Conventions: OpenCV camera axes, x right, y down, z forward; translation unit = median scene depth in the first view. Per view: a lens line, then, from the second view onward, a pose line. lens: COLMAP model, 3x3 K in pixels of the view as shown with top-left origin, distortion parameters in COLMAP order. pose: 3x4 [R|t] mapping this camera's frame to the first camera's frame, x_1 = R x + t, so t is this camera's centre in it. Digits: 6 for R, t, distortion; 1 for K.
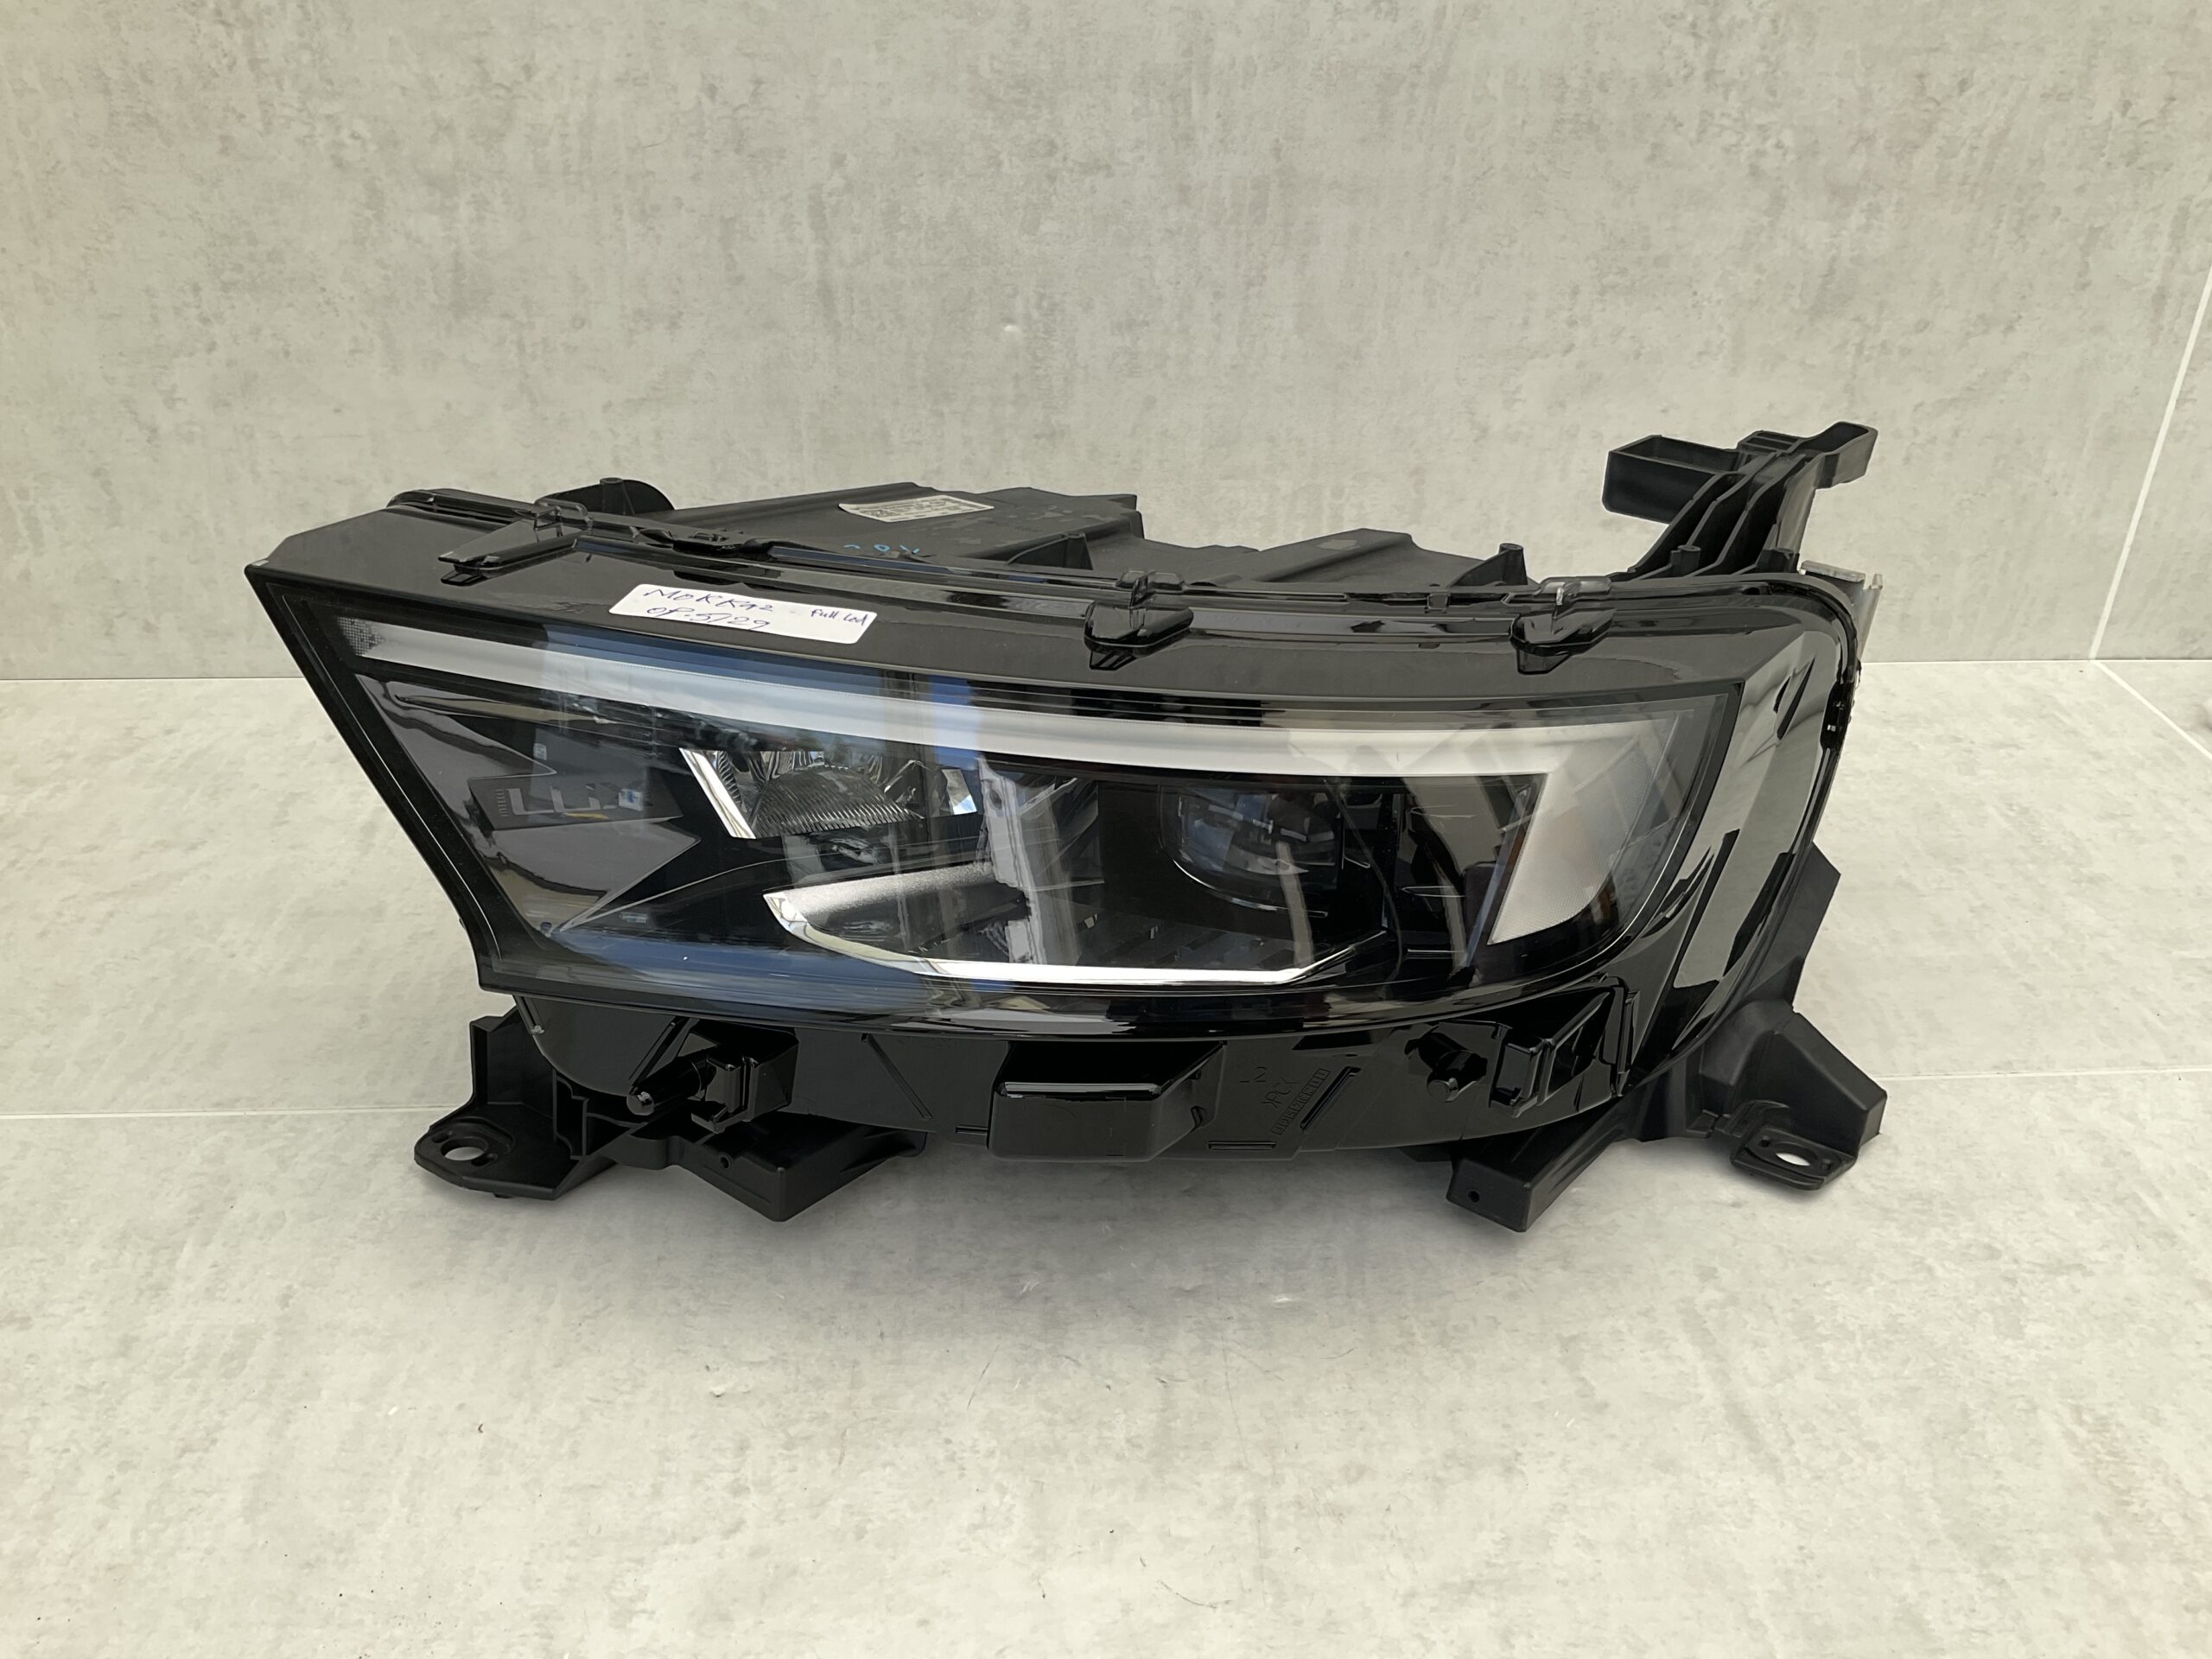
lens RADIAL K [[1851.1, 0, 1101.5], [0, 1851.1, 810.3], [0, 0, 1]] dist [0.014548, -0.076188]
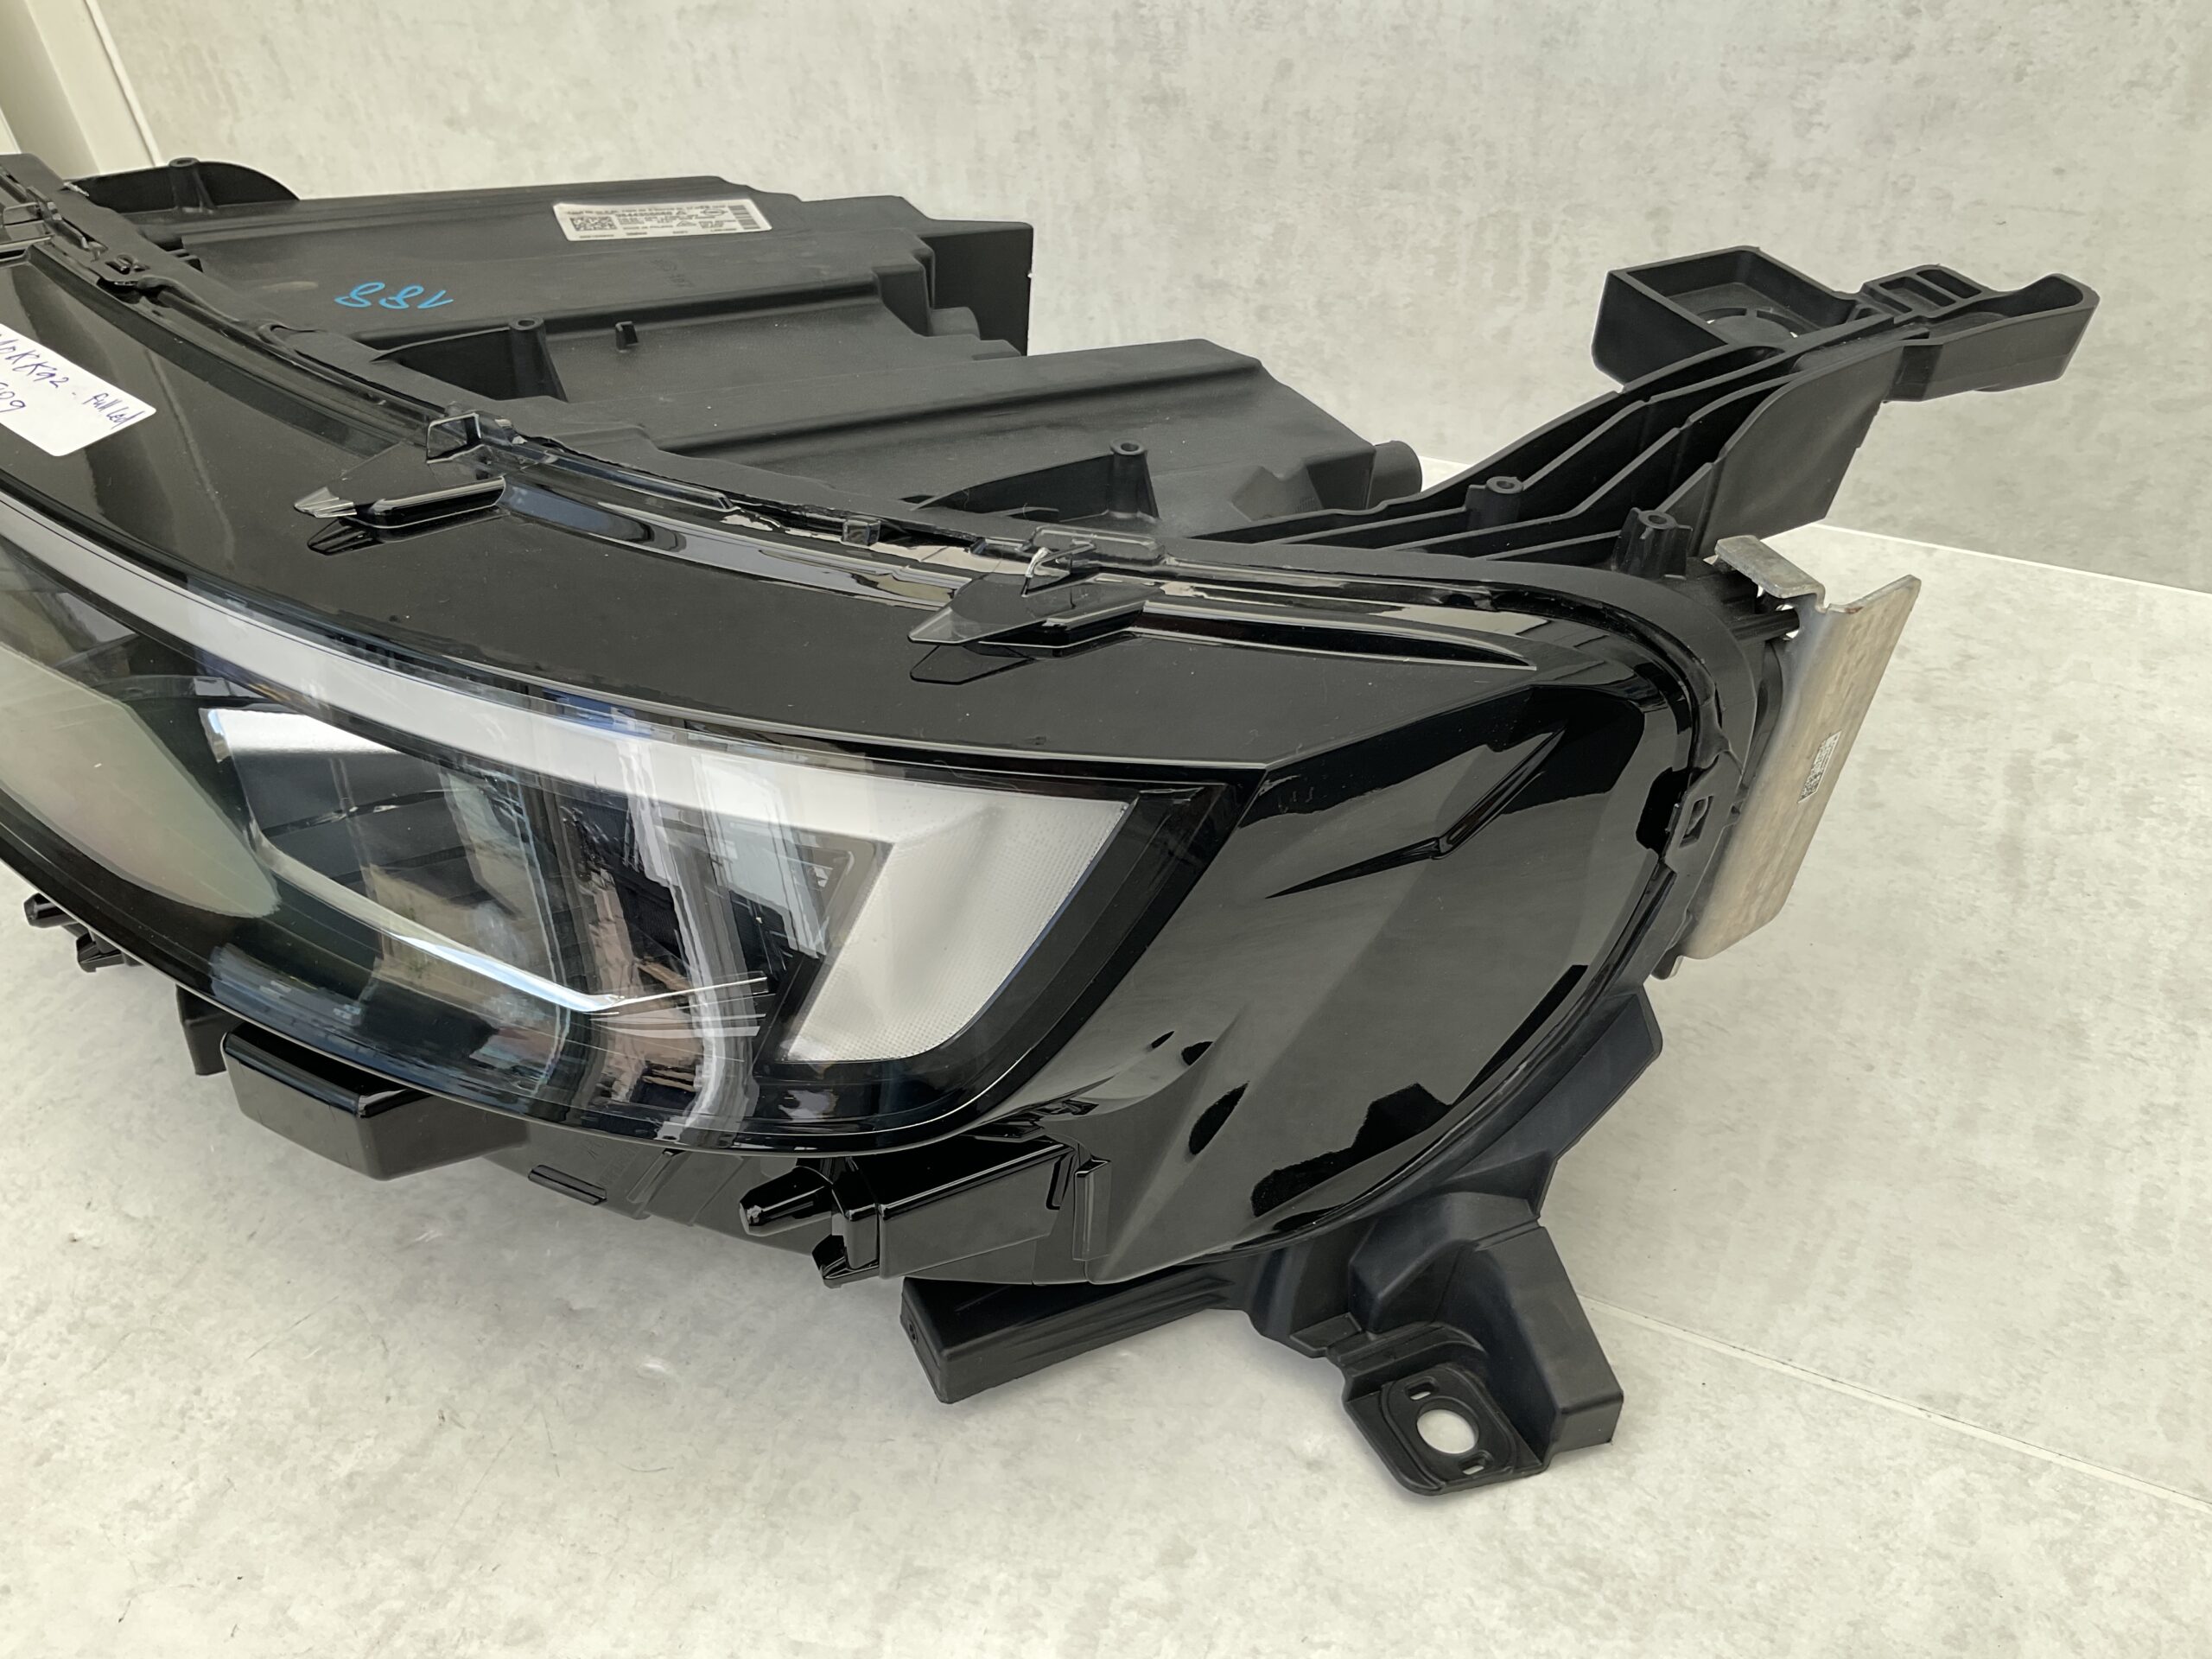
lens RADIAL K [[1851.1, 0, 1113.5], [0, 1851.1, 827.5], [0, 0, 1]] dist [0.014548, -0.076188]
pose [[0.881008, 0.263920, -0.392647, 0.438073], [-0.161587, 0.947893, 0.274569, -0.167997], [0.444652, -0.178451, 0.877747, 0.371282]]
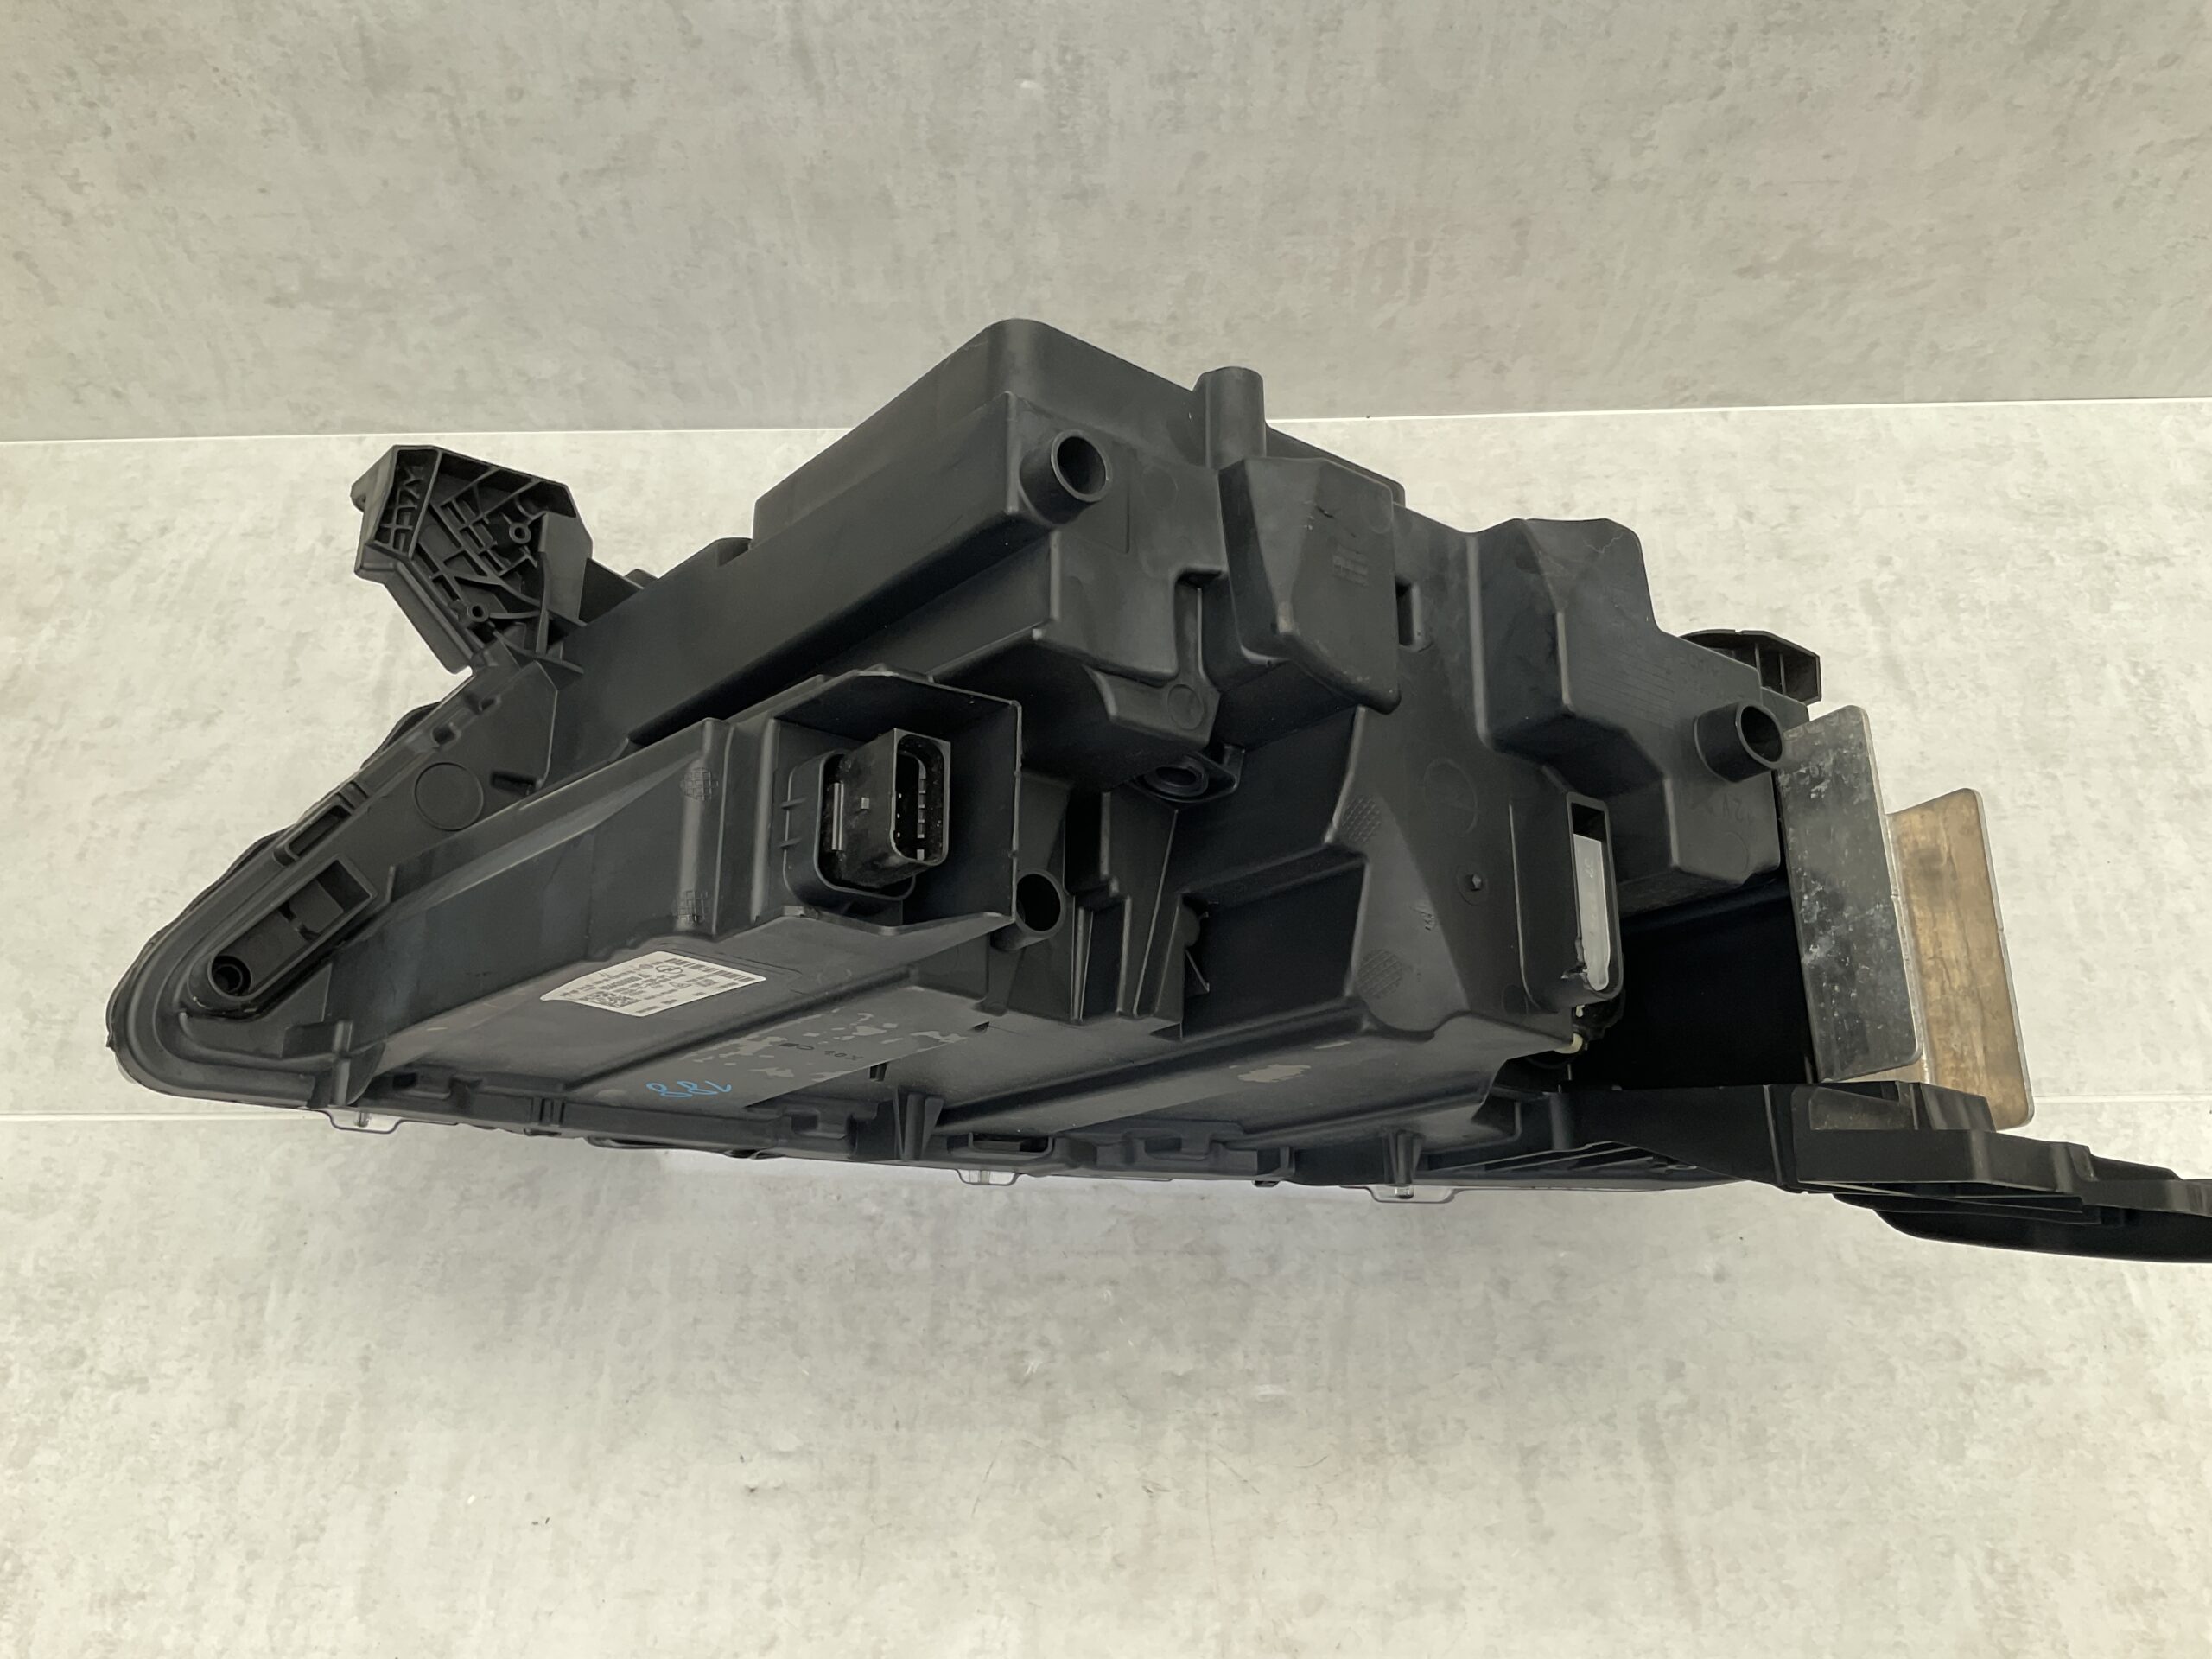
lens RADIAL K [[1851.1, 0, 1099.3], [0, 1851.1, 817.3], [0, 0, 1]] dist [0.014548, -0.076188]
pose [[0.997700, 0.019153, -0.065021, 0.054510], [0.012202, 0.892832, 0.450225, -0.440080], [0.066675, -0.449983, 0.890545, 0.156809]]
